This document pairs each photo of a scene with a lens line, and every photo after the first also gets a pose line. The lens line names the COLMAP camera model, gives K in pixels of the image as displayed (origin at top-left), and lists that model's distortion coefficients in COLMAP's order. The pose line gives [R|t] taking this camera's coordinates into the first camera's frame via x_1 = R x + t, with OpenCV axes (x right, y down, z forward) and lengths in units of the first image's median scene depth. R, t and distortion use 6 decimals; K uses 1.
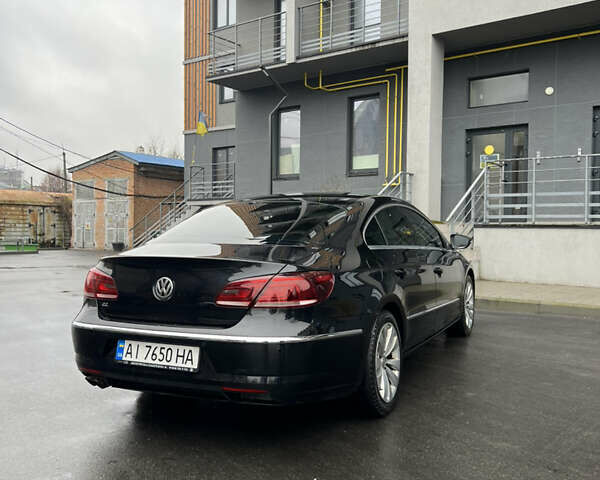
lens RADIAL K [[588.6, 0, 300.0], [0, 588.6, 240.0], [0, 0, 1]] dist [0.102923, -0.222680]
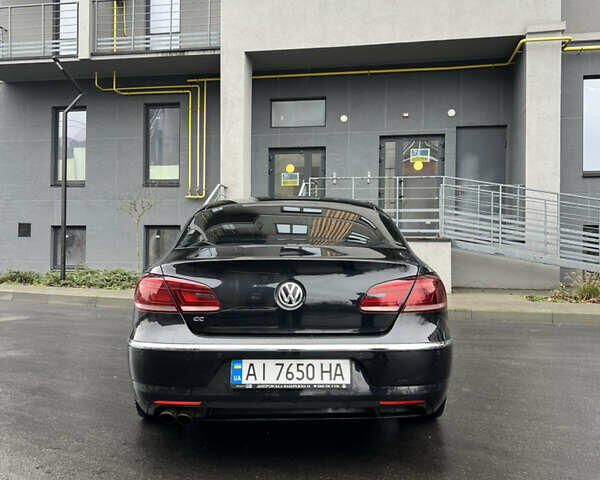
lens RADIAL K [[588.6, 0, 300.0], [0, 588.6, 240.0], [0, 0, 1]] dist [0.102923, -0.222680]
pose [[0.899057, 0.008637, 0.437746, -0.133223], [0.003521, 0.999630, -0.026953, 0.005356], [-0.437817, 0.025774, 0.898694, 0.048767]]
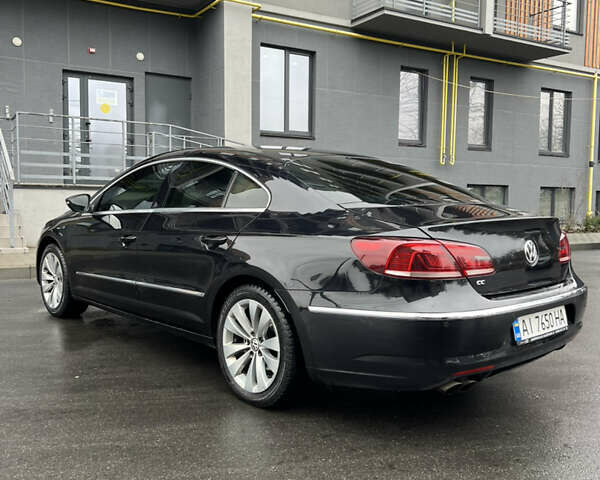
lens RADIAL K [[588.6, 0, 300.0], [0, 588.6, 240.0], [0, 0, 1]] dist [0.102923, -0.222680]
pose [[0.387928, -0.062314, 0.919581, -0.278598], [0.002615, 0.997782, 0.066510, -0.001314], [-0.921686, -0.023396, 0.387231, 0.217799]]
